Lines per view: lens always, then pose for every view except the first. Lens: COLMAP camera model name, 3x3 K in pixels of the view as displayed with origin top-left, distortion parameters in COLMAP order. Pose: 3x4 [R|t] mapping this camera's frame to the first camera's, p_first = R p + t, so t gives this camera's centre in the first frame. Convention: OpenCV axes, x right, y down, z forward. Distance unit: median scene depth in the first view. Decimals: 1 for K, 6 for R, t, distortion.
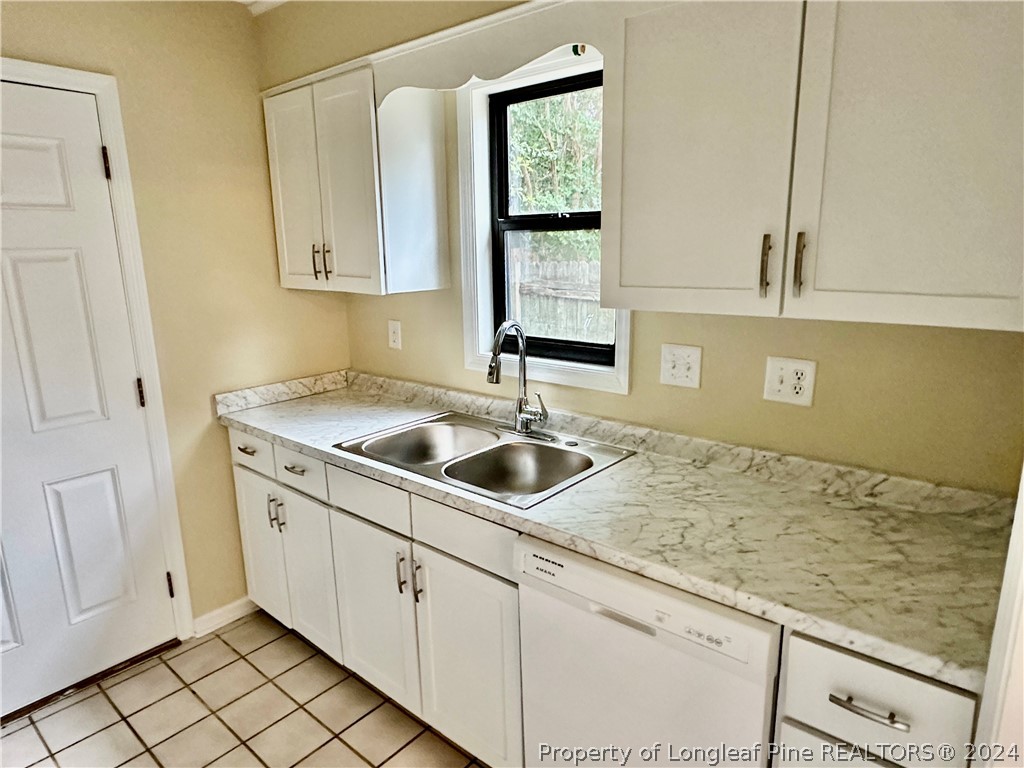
lens RADIAL K [[635.2, 0, 519.0], [0, 635.2, 387.1], [0, 0, 1]] dist [-0.008734, -0.001824]
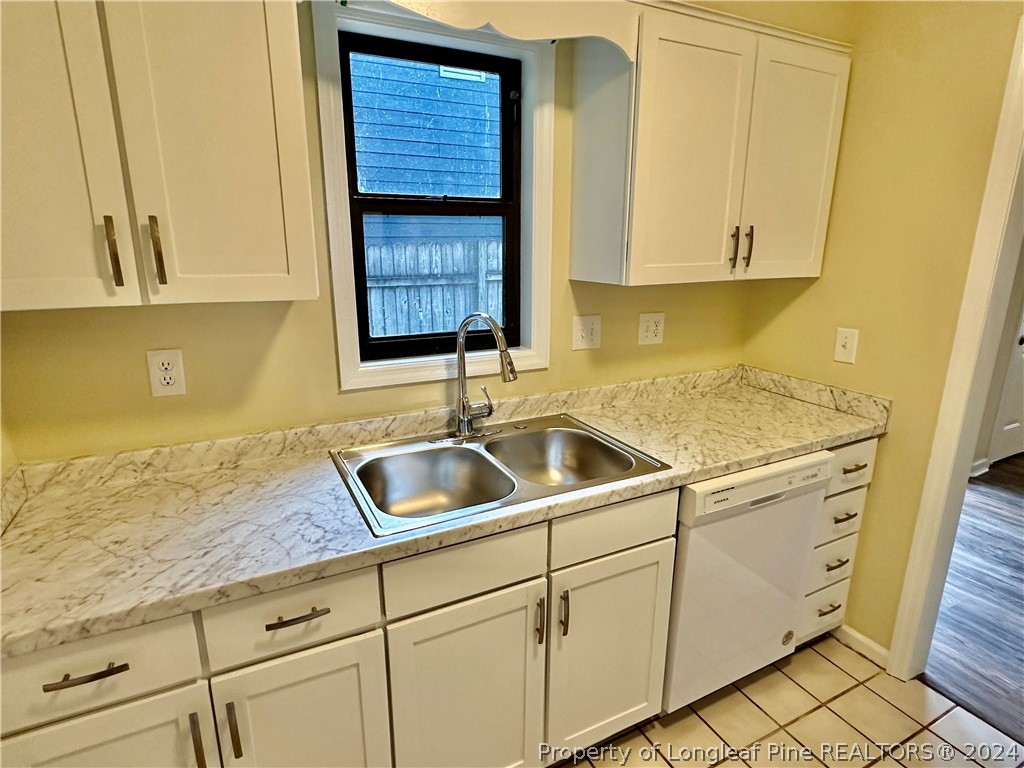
lens RADIAL K [[567.7, 0, 520.1], [0, 567.7, 375.8], [0, 0, 1]] dist [-0.008998, 0.003166]
pose [[0.368830, -0.206262, 0.906322, -0.877331], [0.186995, 0.971598, 0.145020, -0.147609], [-0.910493, 0.115990, 0.396924, 0.746987]]
